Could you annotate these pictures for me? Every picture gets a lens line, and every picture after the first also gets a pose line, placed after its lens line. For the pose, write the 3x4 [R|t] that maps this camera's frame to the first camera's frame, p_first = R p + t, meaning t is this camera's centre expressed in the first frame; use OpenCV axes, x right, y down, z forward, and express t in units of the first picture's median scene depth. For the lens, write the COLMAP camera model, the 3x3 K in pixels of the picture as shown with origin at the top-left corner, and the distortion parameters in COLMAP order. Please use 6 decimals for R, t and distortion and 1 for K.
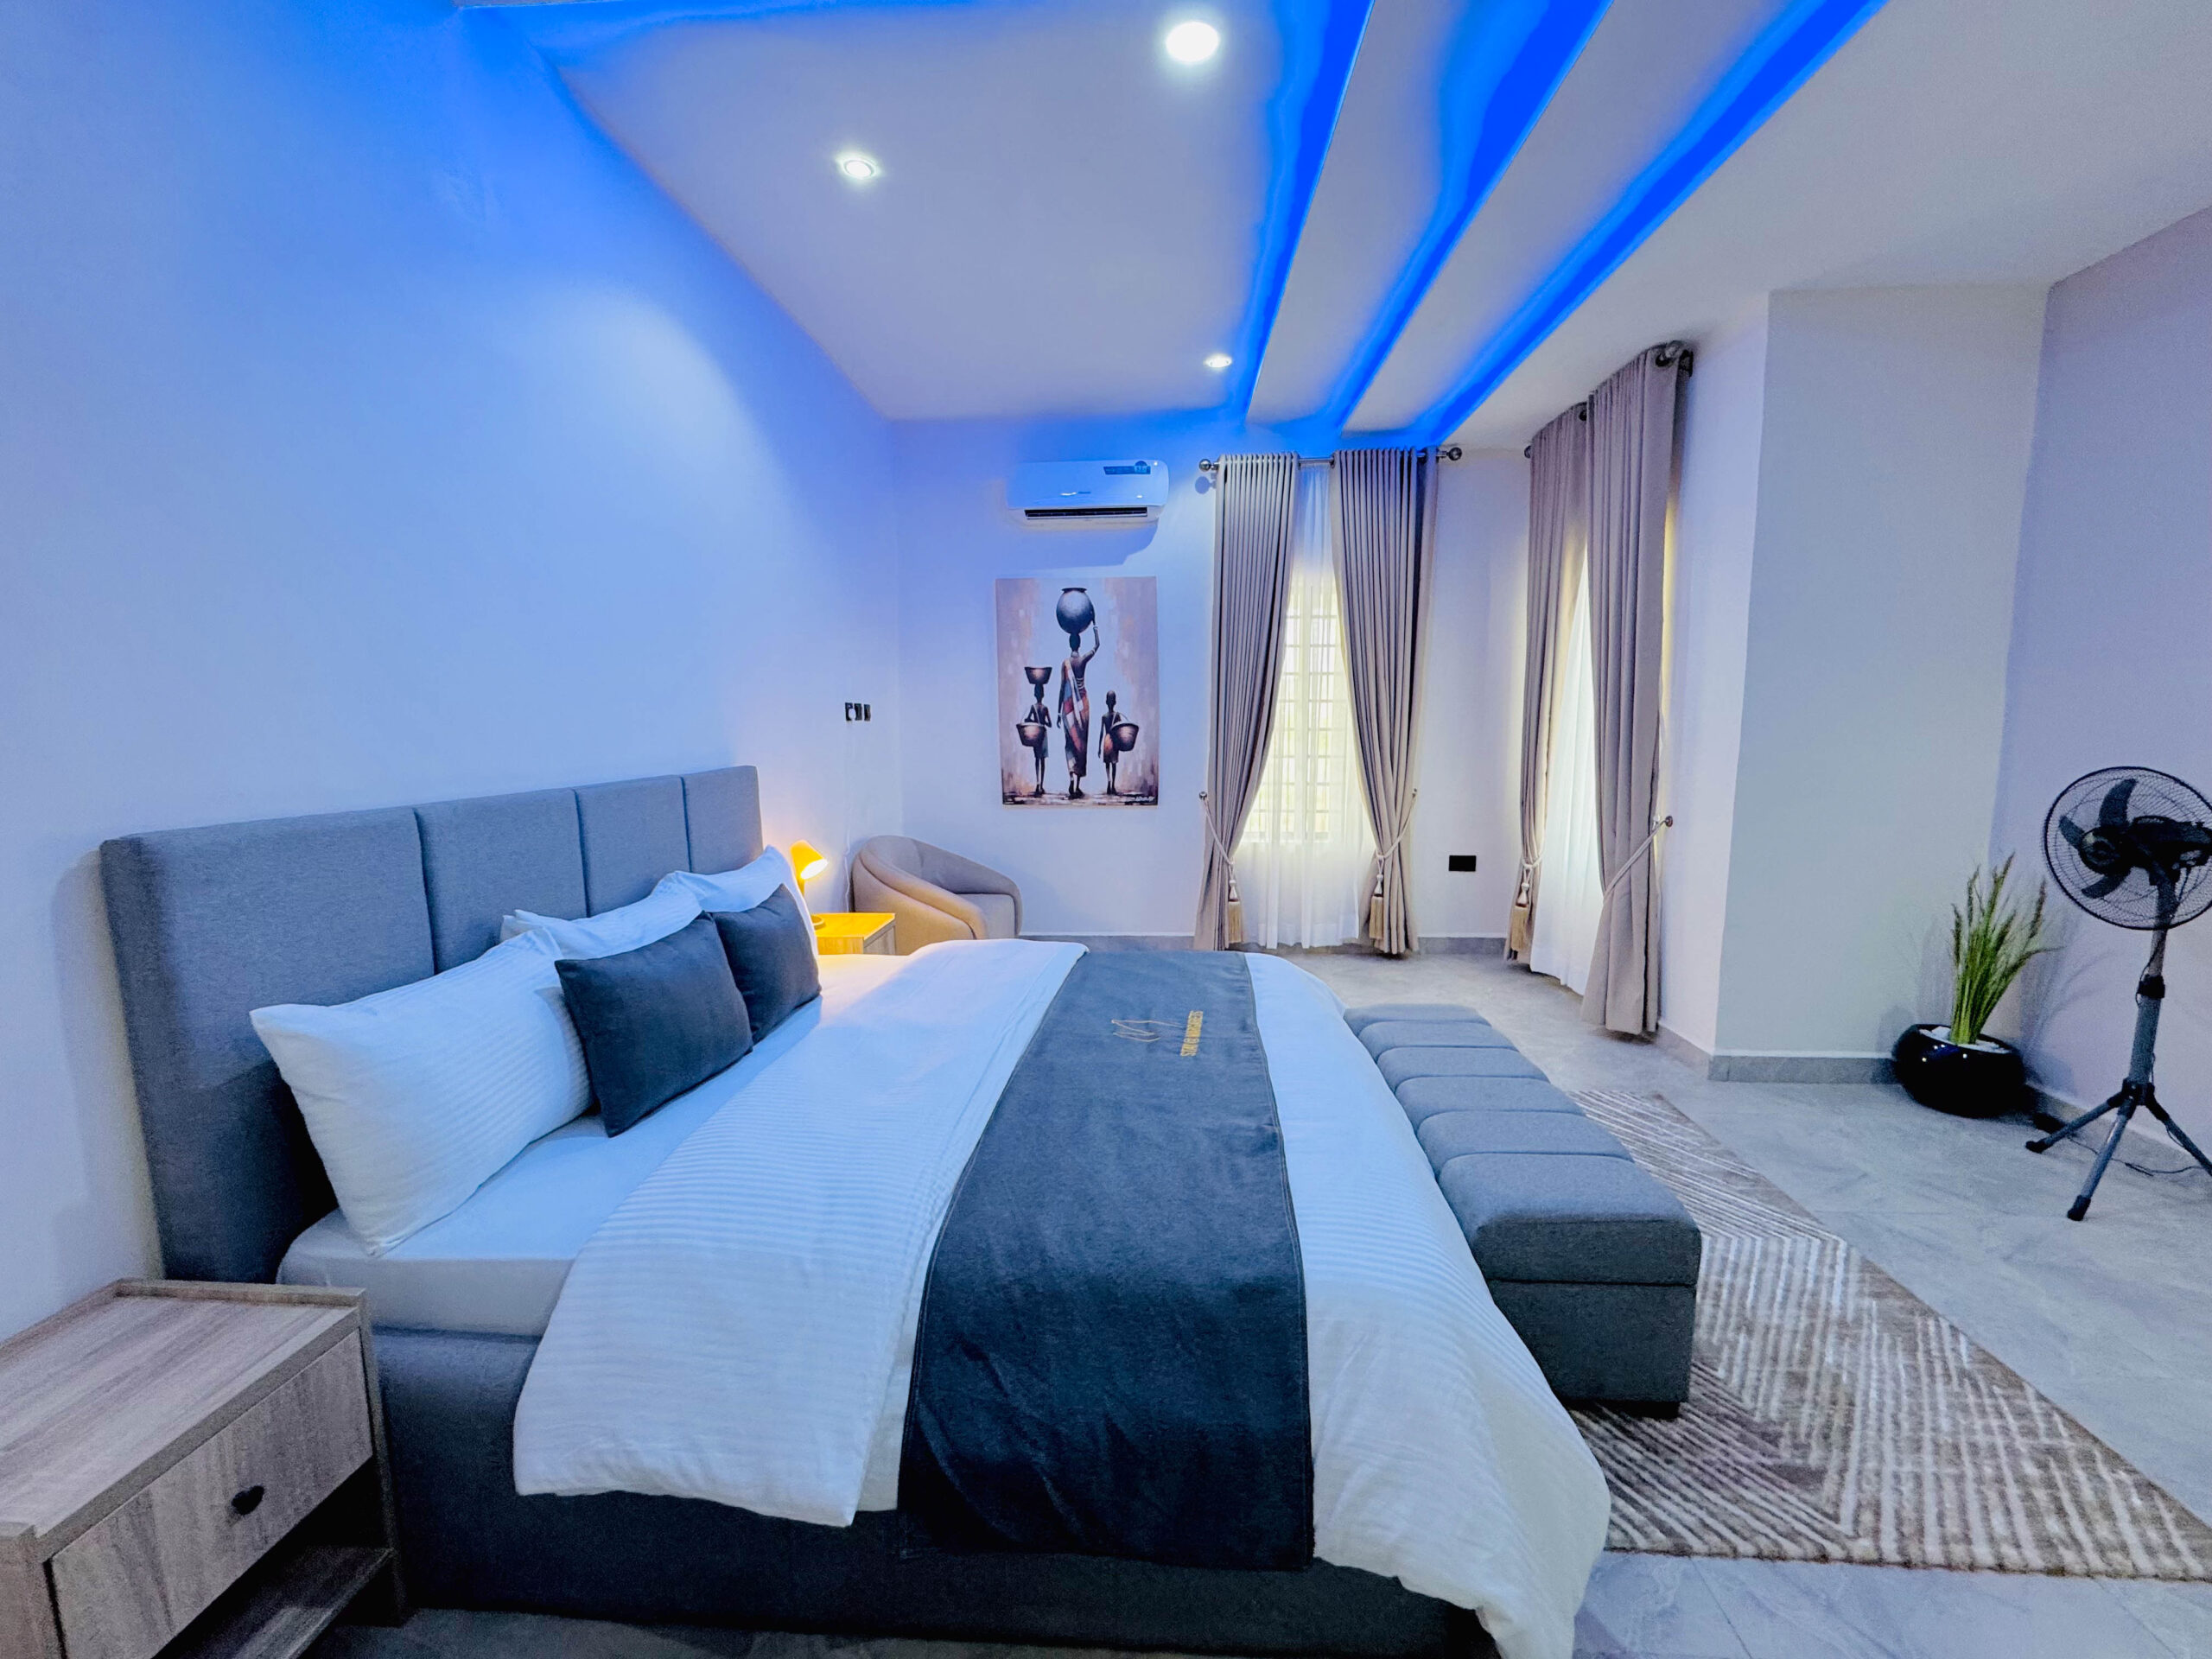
lens RADIAL K [[889.4, 0, 1107.3], [0, 889.4, 821.6], [0, 0, 1]] dist [-0.000862, 0.000003]
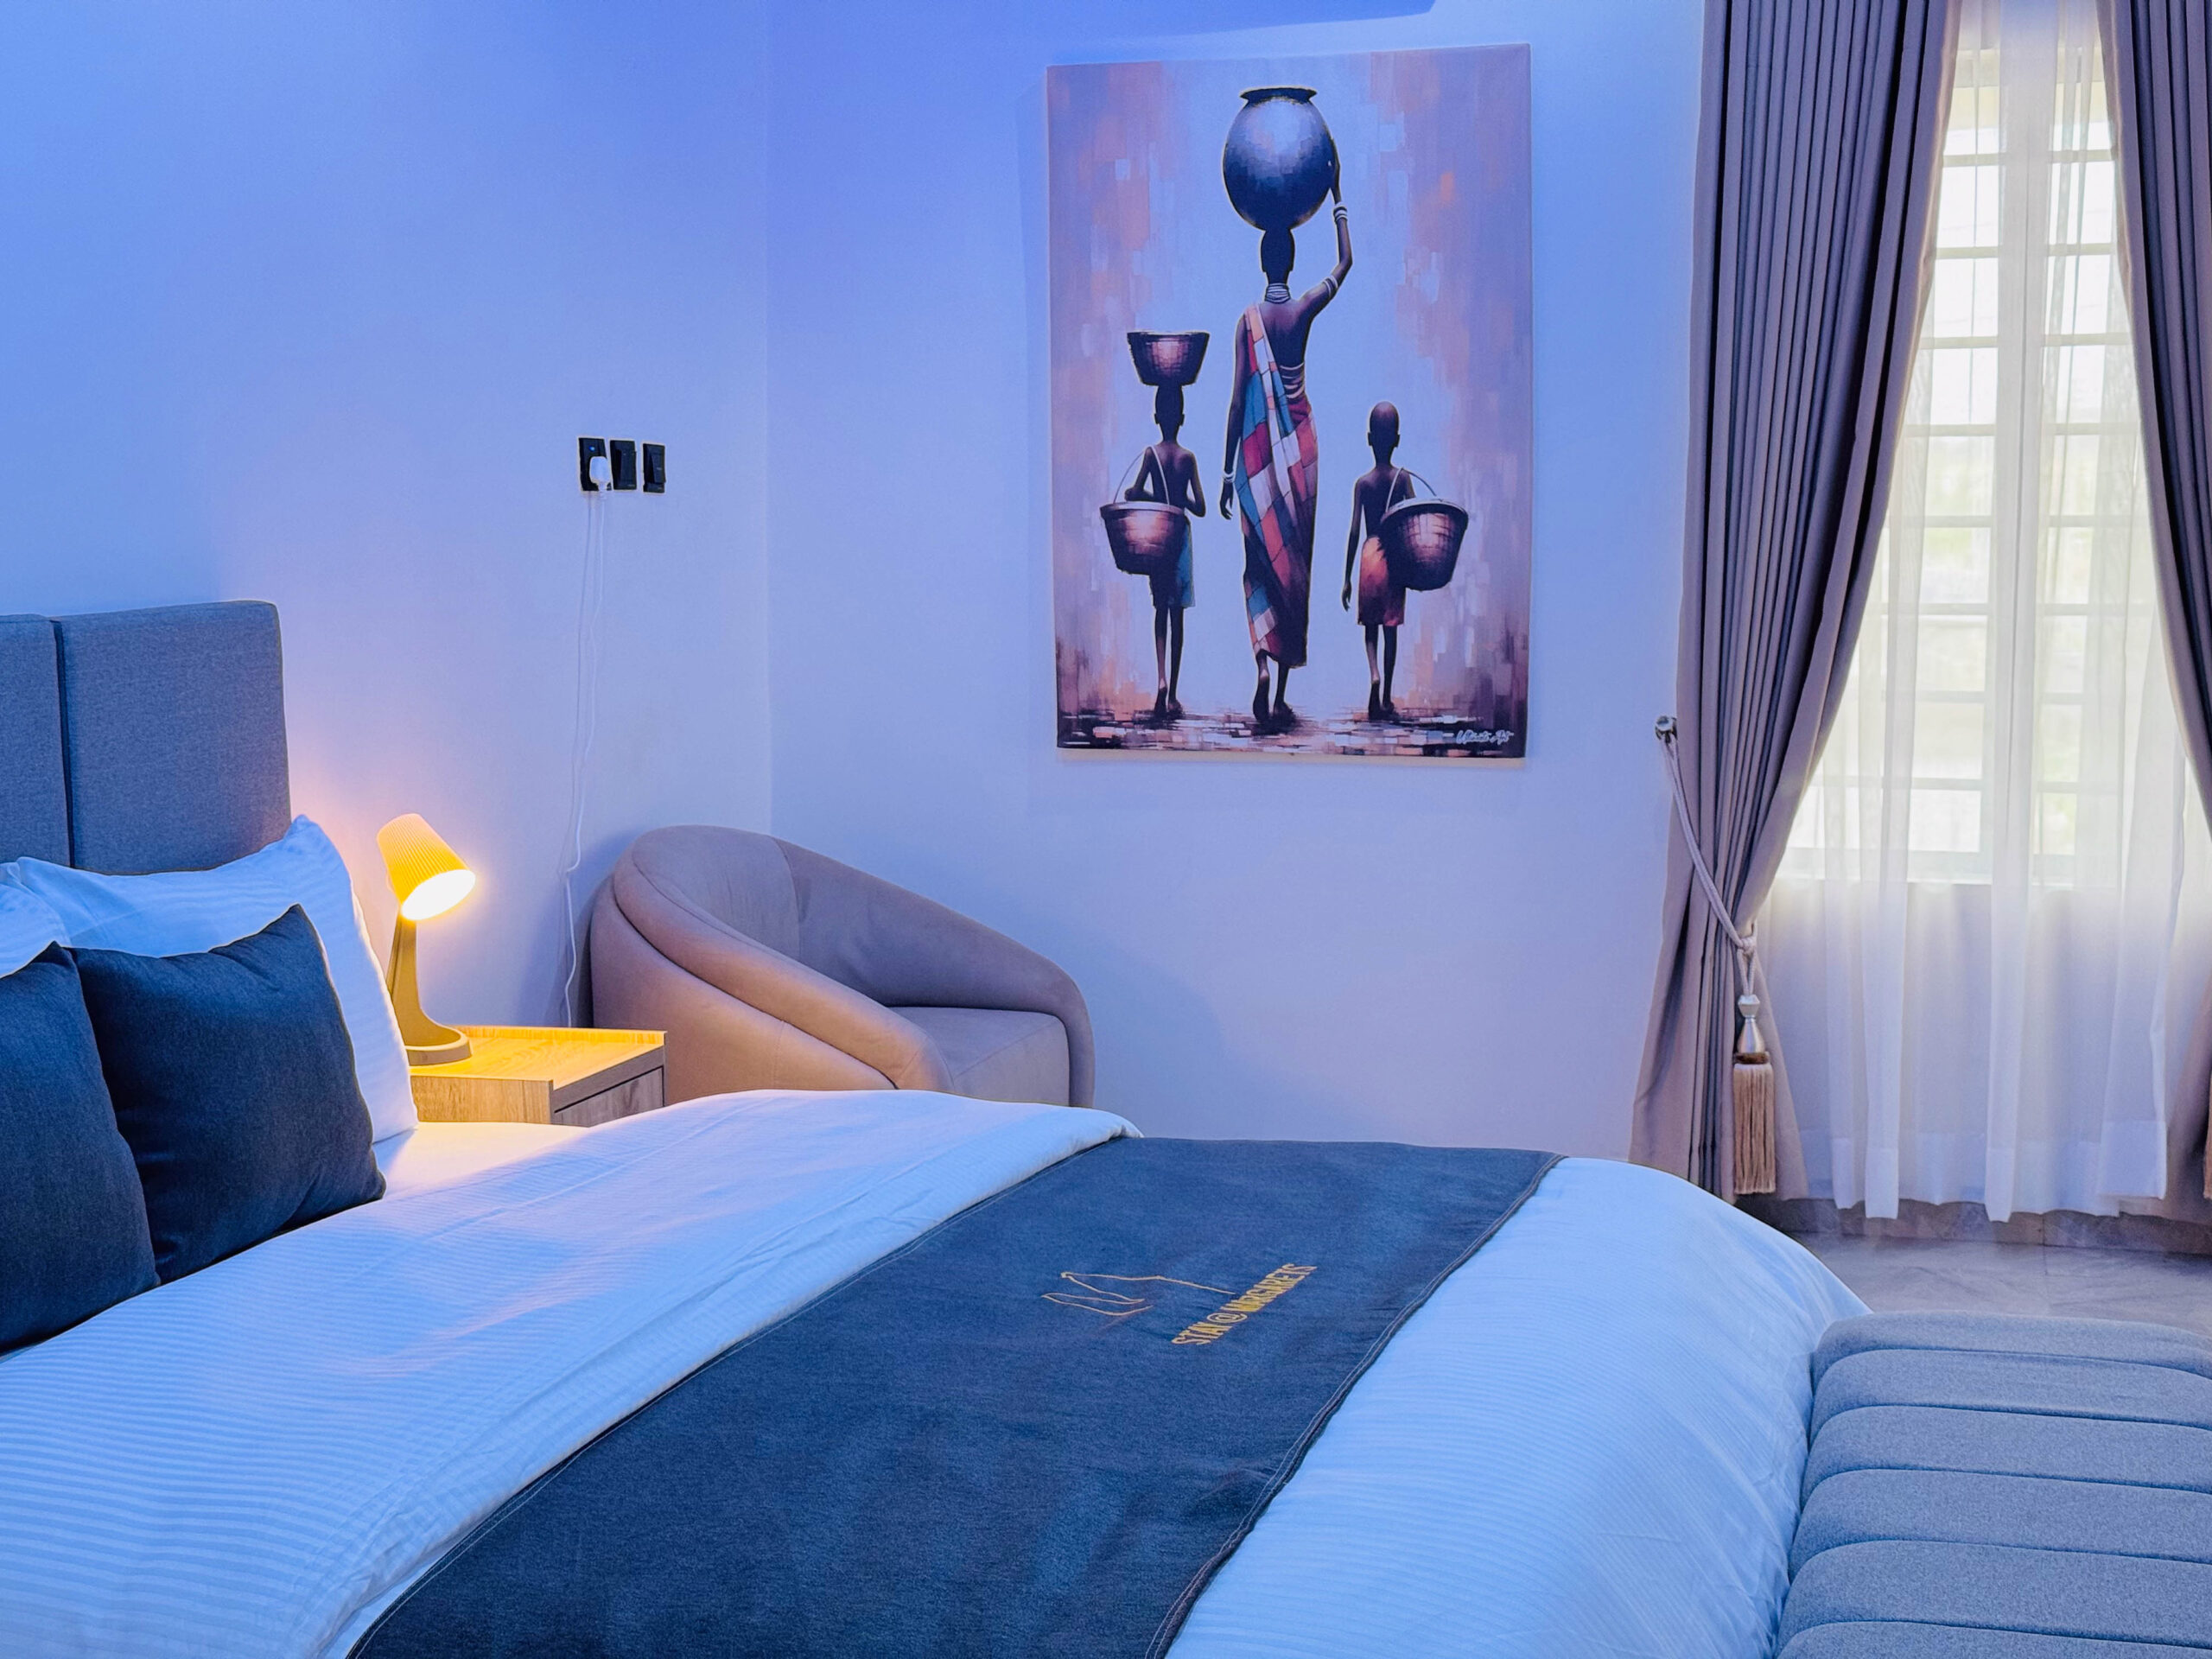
lens RADIAL K [[3087.6, 0, 1106.0], [0, 3087.6, 829.5], [0, 0, 1]] dist [0.205304, -0.507367]
pose [[0.980212, 0.022991, -0.196613, 0.131471], [-0.025469, 0.999625, -0.010084, 0.023332], [0.196307, 0.014892, 0.980429, -0.135289]]
